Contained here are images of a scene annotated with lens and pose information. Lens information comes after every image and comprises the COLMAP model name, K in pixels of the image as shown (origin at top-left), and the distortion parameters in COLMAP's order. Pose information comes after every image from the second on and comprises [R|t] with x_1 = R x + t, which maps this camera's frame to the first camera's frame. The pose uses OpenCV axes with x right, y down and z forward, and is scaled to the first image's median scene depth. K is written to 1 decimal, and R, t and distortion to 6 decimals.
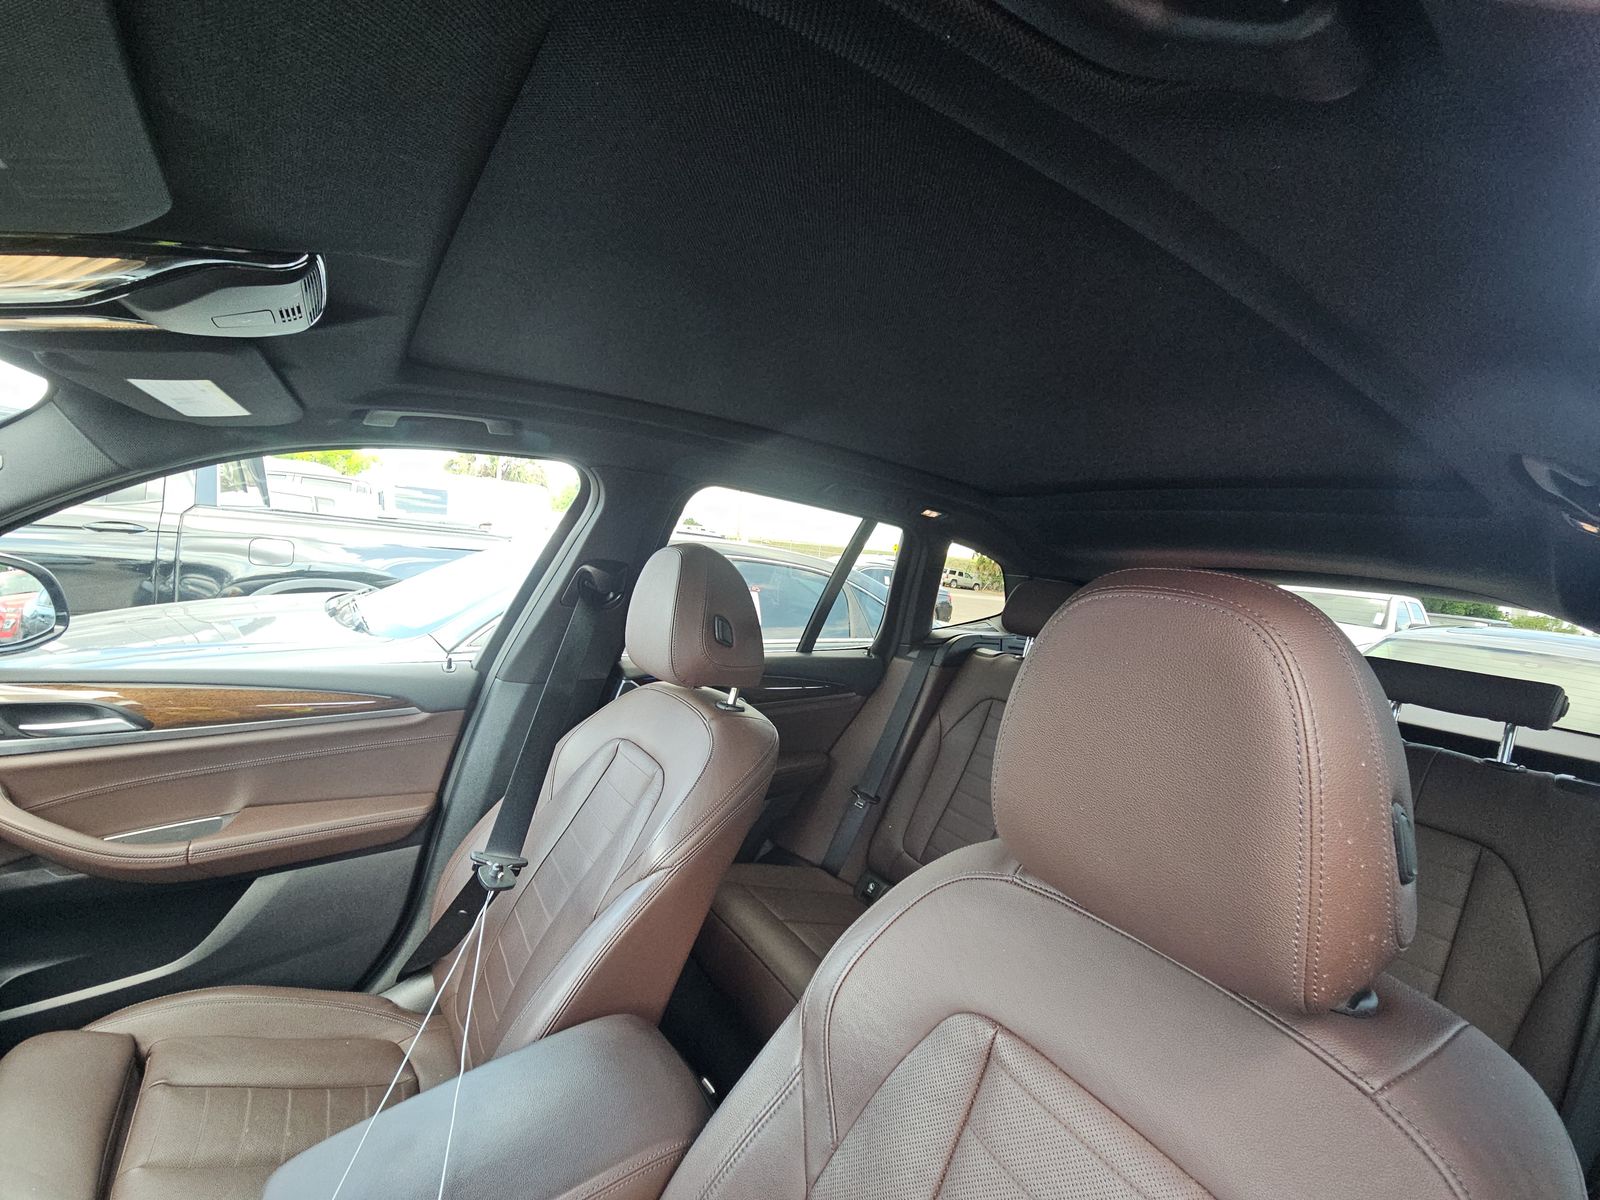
lens RADIAL K [[632.4, 0, 800.0], [0, 632.4, 600.0], [0, 0, 1]] dist [0.000627, -0.006130]
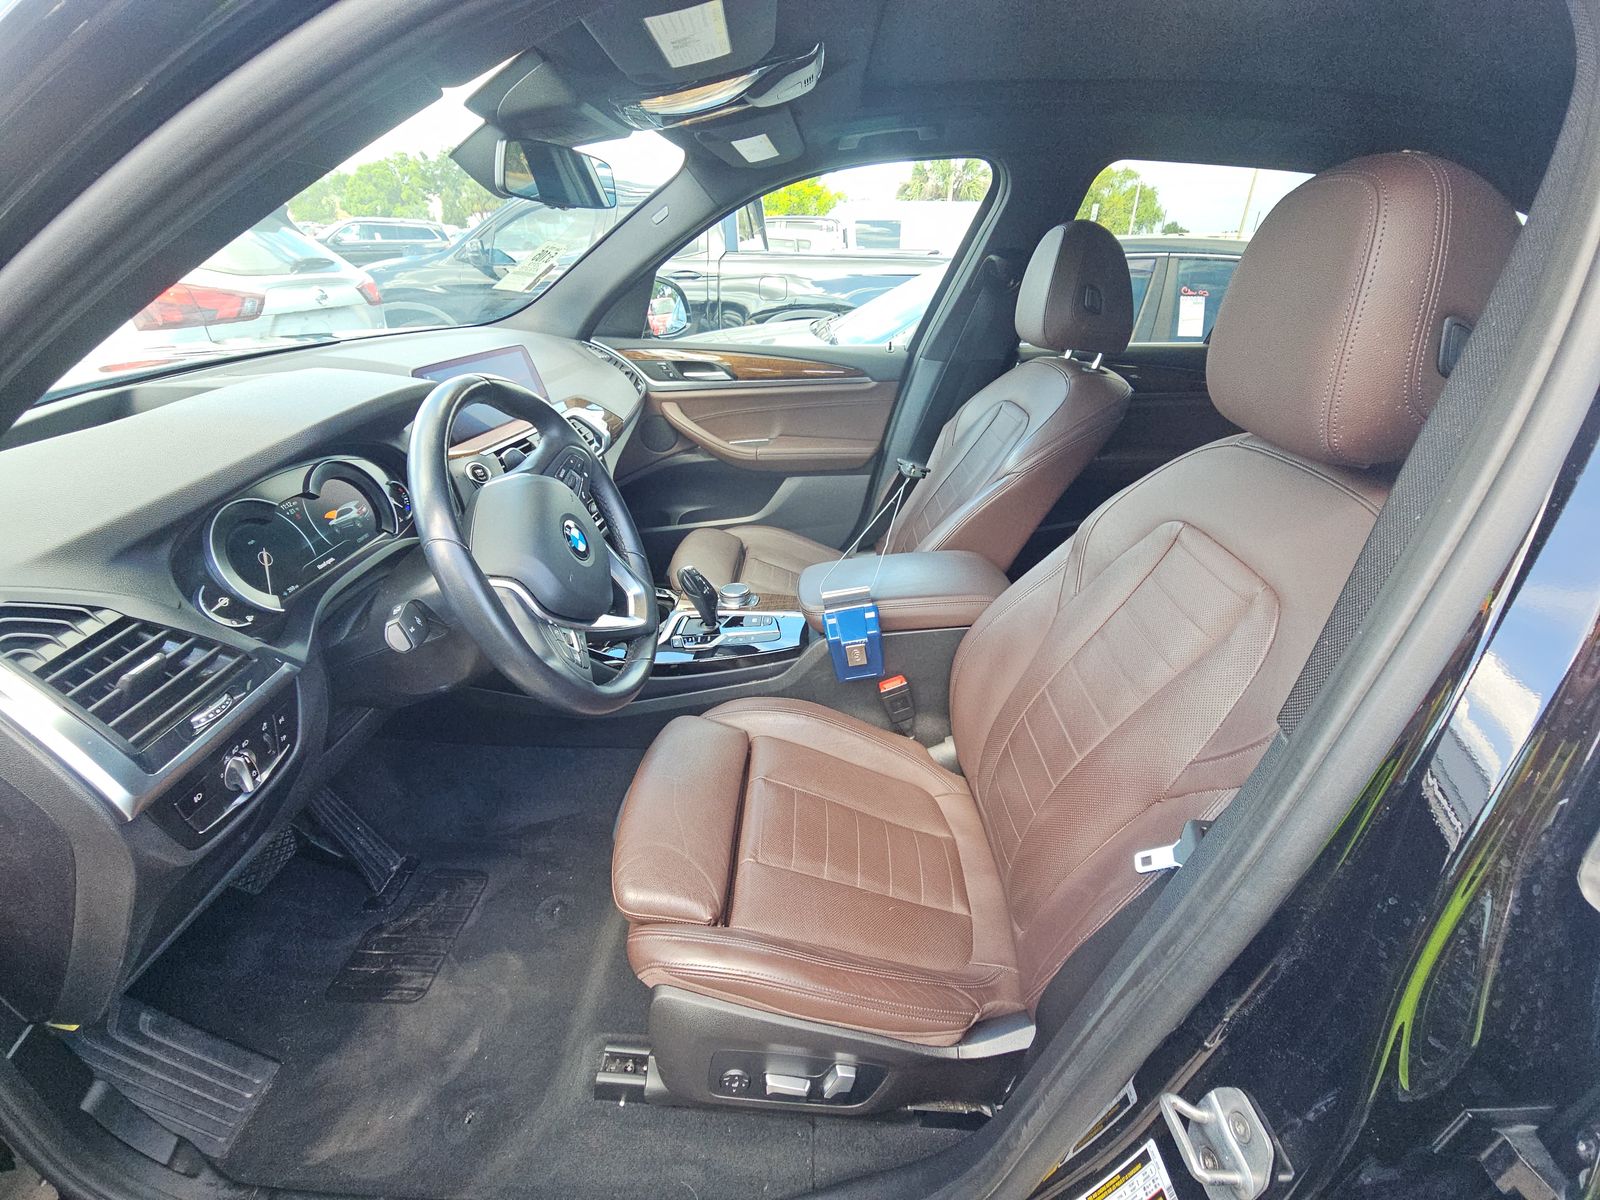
lens RADIAL K [[658.2, 0, 800.0], [0, 658.2, 600.0], [0, 0, 1]] dist [0.008860, -0.014891]
pose [[0.797296, 0.195493, -0.571053, 0.221974], [0.025296, 0.934443, 0.355213, 0.107131], [0.603058, -0.297655, 0.740083, -0.353599]]
